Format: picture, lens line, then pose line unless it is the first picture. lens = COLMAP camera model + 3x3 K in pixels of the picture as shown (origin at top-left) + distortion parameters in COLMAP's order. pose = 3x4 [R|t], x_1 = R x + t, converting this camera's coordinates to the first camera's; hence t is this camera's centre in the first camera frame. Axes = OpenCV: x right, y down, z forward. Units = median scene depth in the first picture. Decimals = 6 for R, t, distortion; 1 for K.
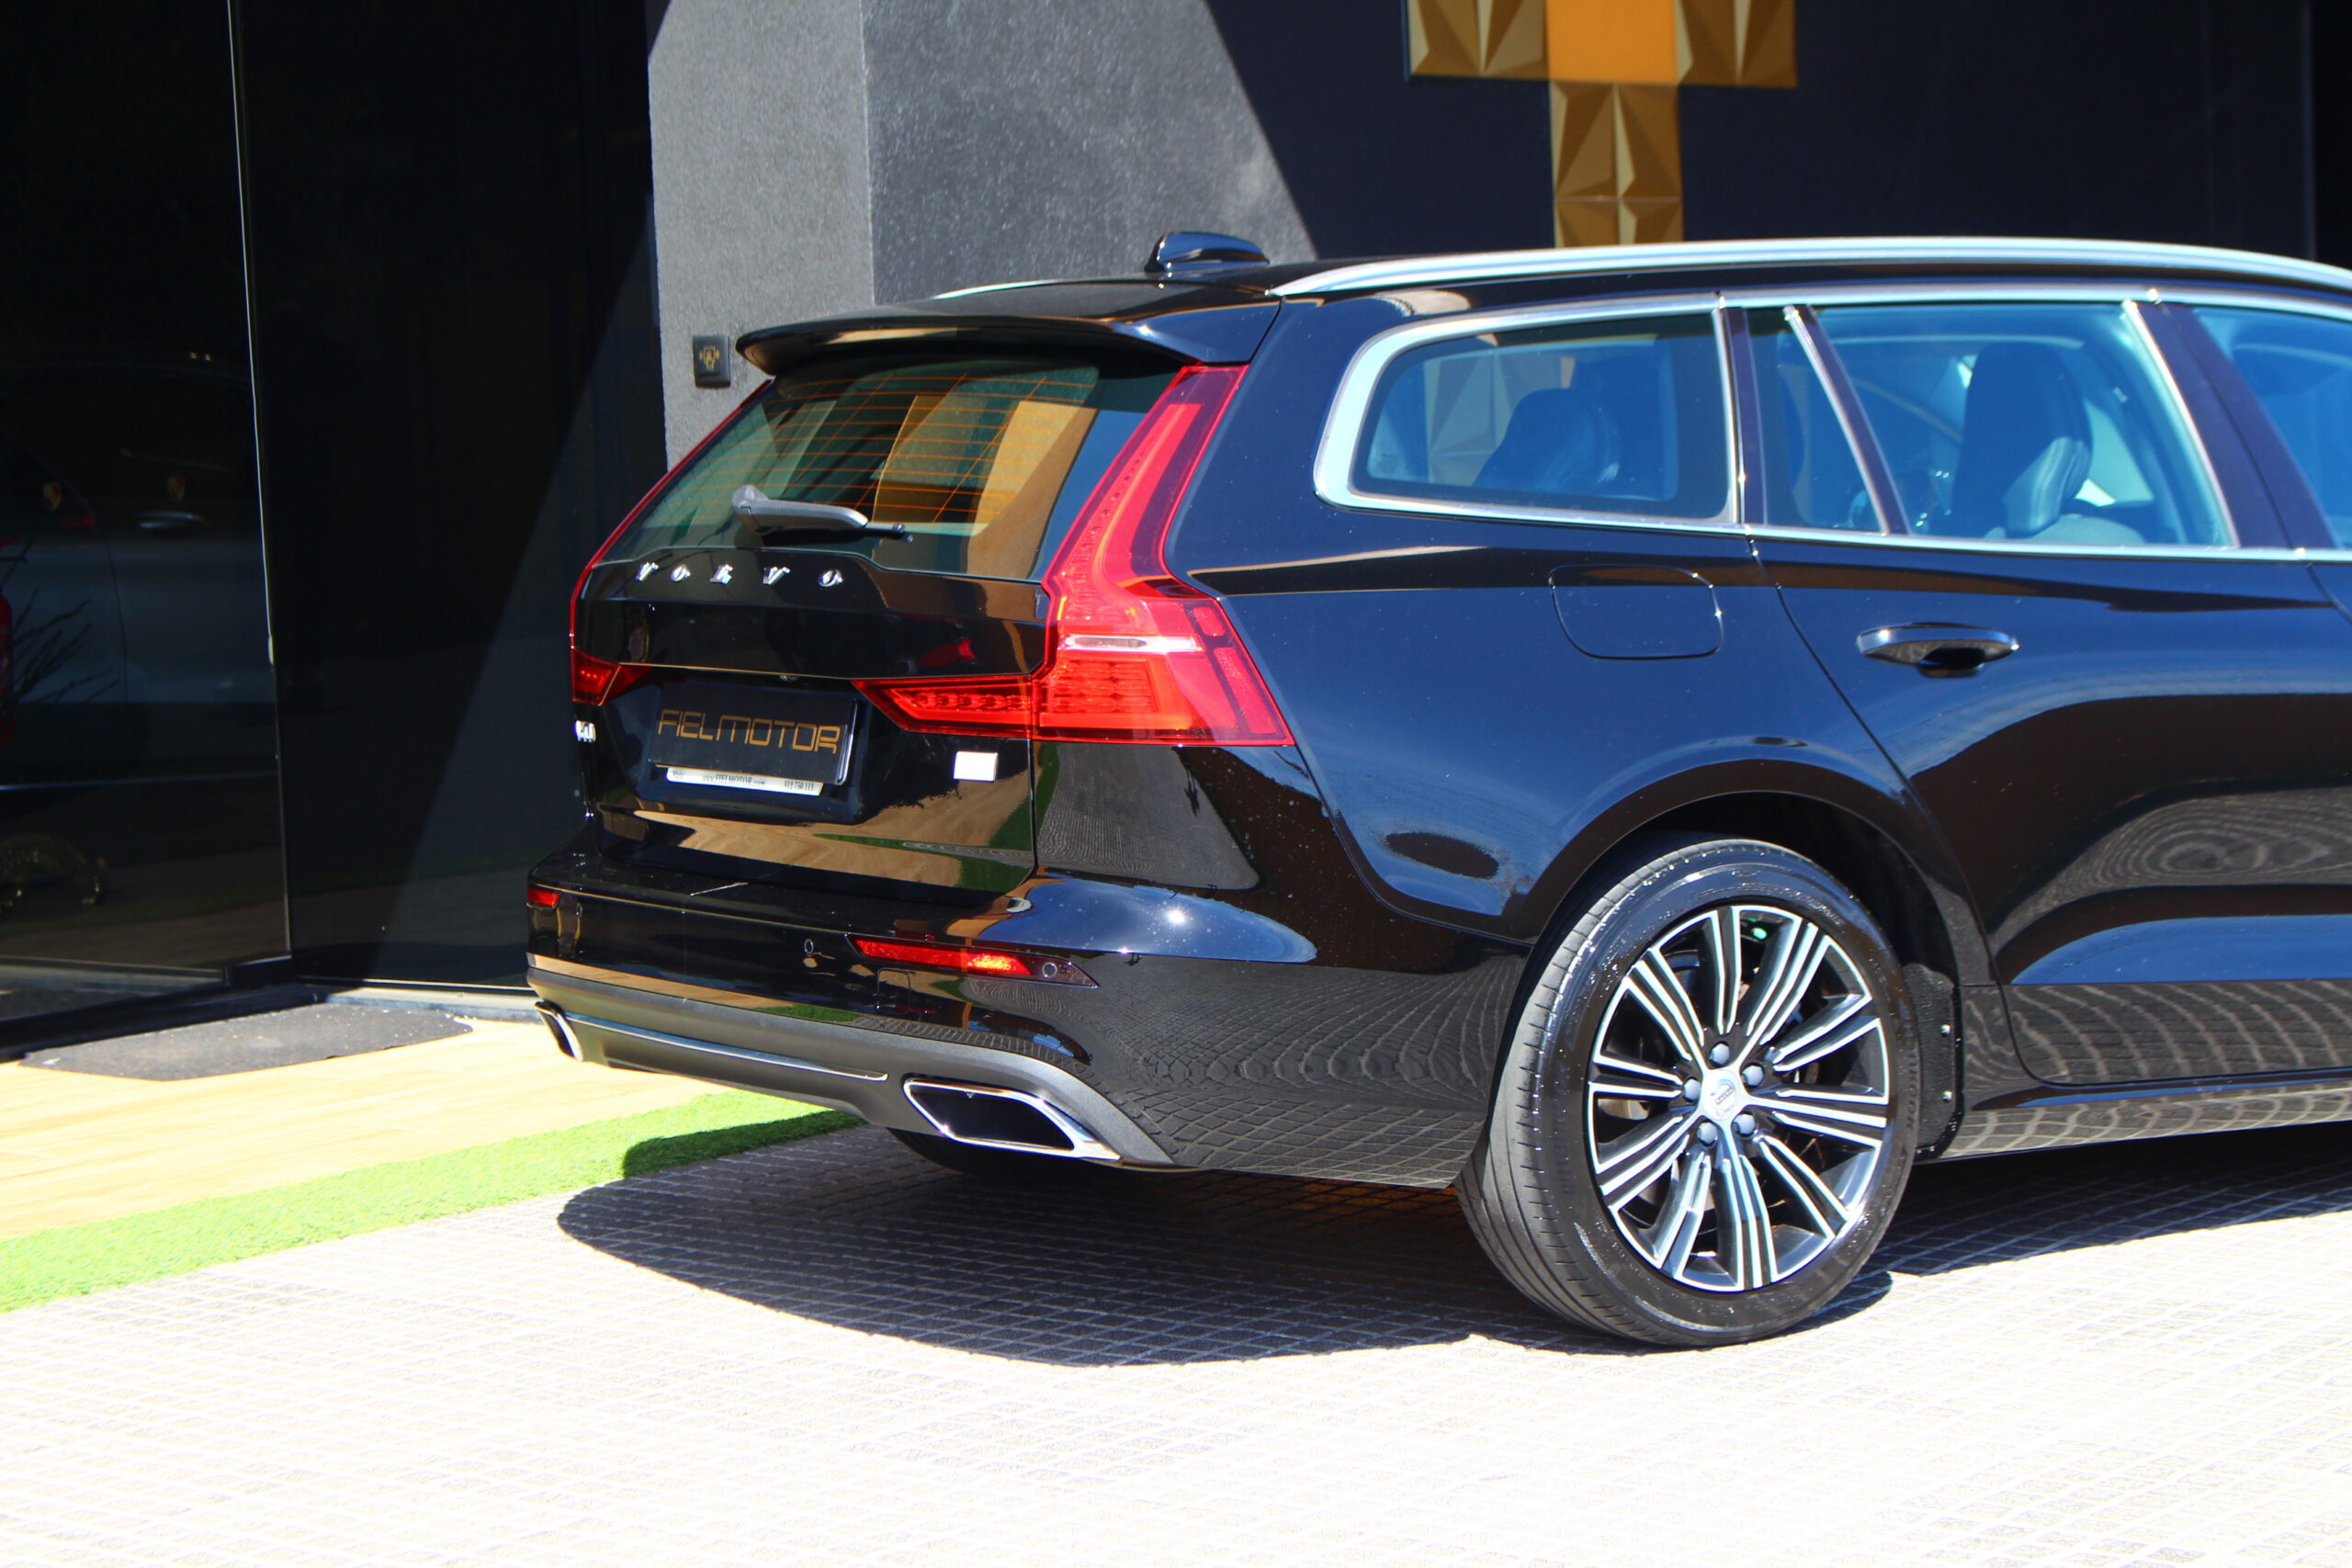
lens RADIAL K [[5123.7, 0, 1192.5], [0, 5123.7, 769.5], [0, 0, 1]] dist [0.058313, 0.000000]
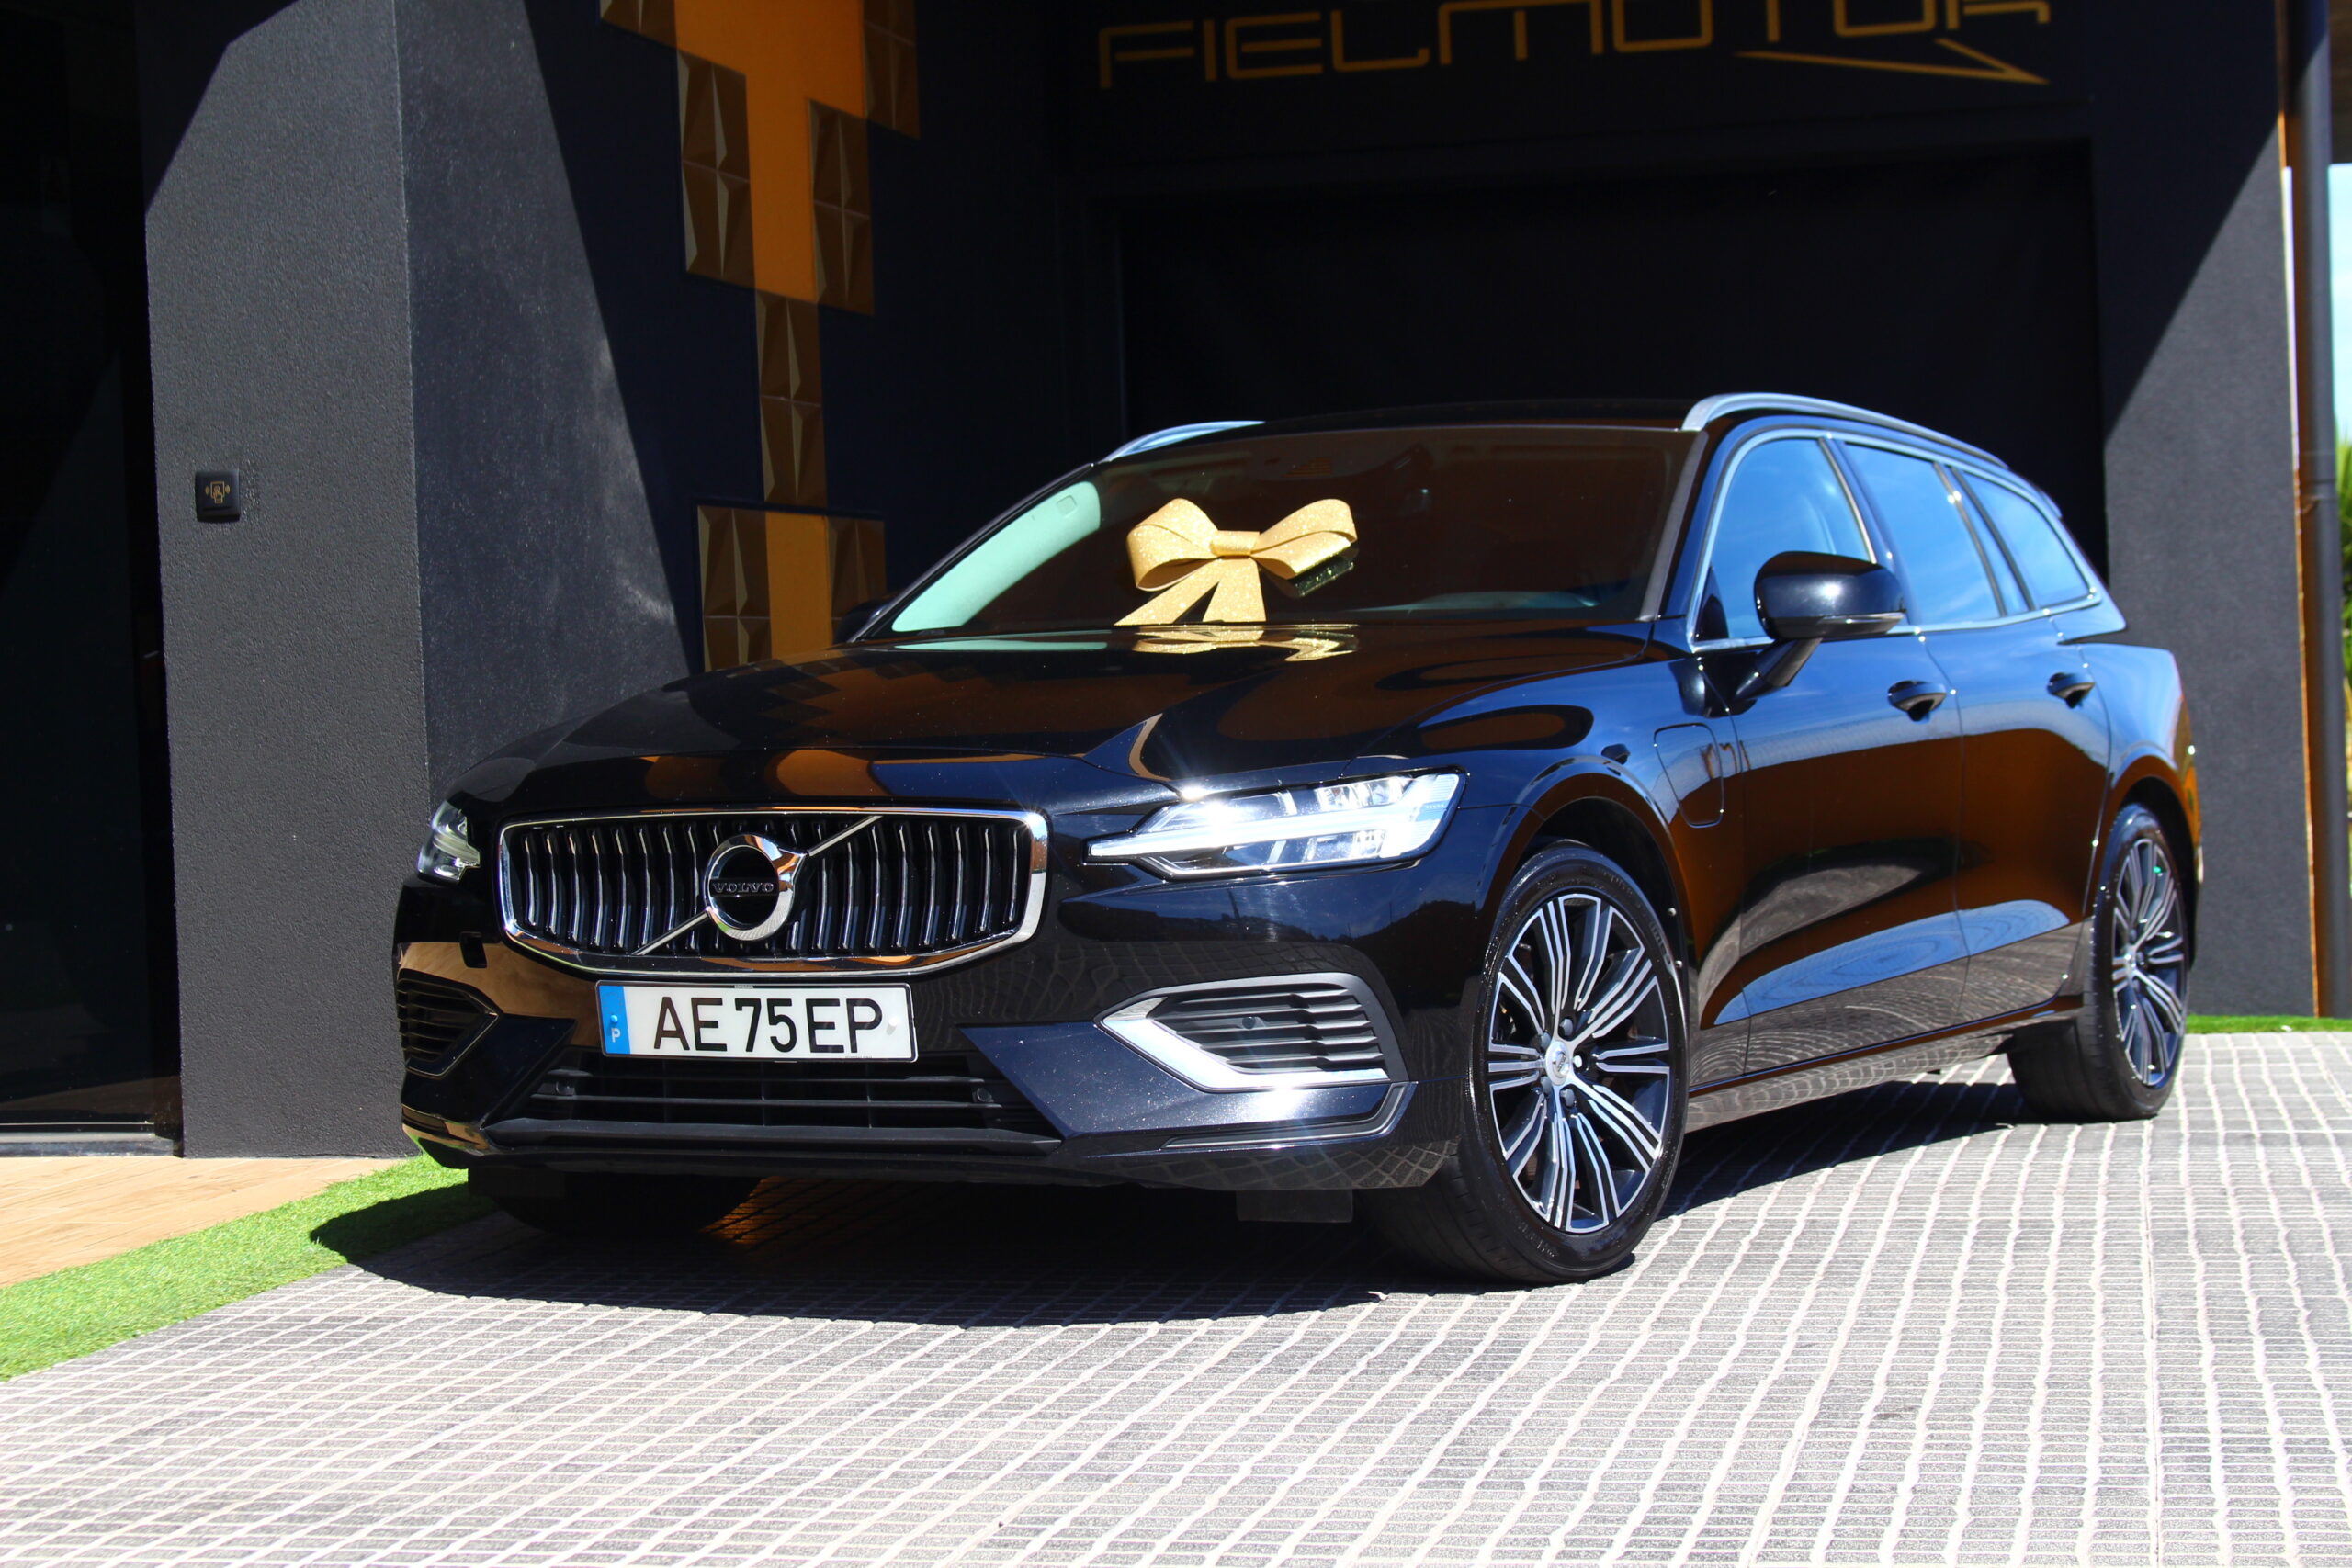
lens RADIAL K [[4639.3, 0, 1187.5], [0, 4639.3, 799.1], [0, 0, 1]] dist [0.022241, 0.000000]
pose [[0.906903, -0.009044, 0.421241, -0.436974], [0.037440, 0.997544, -0.059189, 0.062726], [-0.419672, 0.069450, 0.905015, 0.094877]]
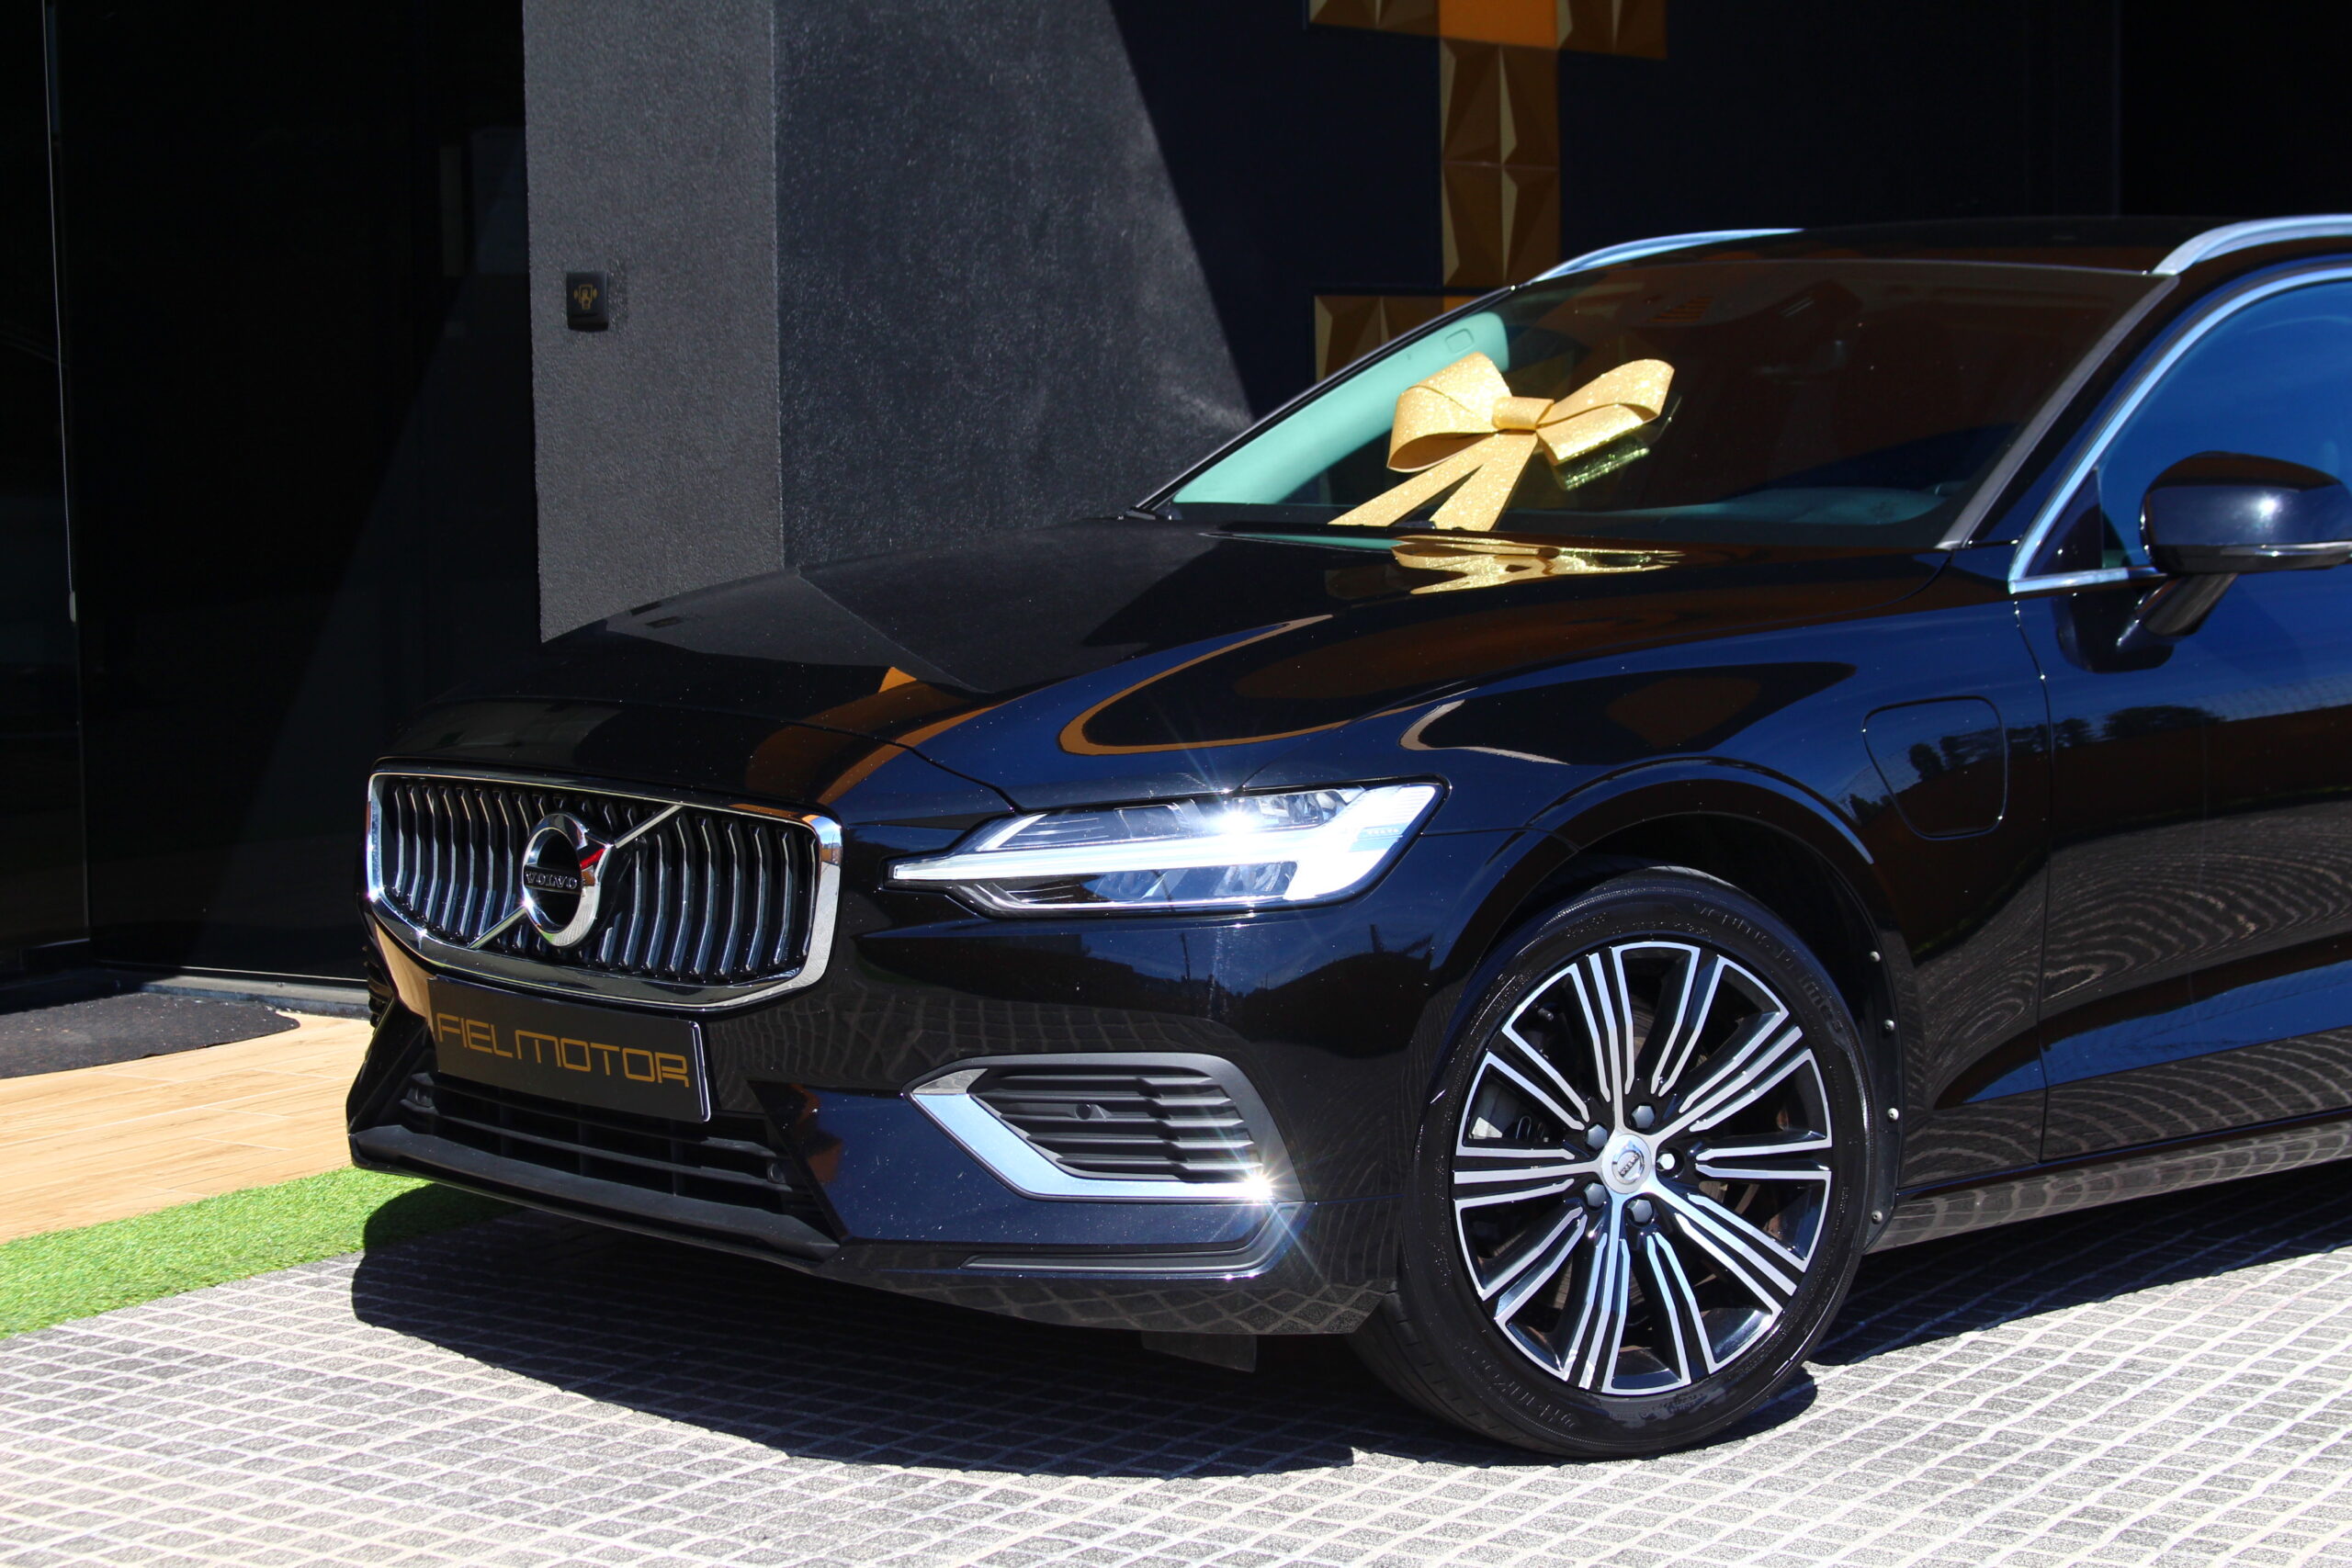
lens RADIAL K [[4639.3, 0, 1183.8], [0, 4639.3, 762.9], [0, 0, 1]] dist [0.022241, 0.000000]
pose [[0.996194, 0.017085, 0.085473, -0.079873], [-0.017468, 0.999840, 0.003732, -0.003012], [-0.085396, -0.005211, 0.996333, 0.231756]]
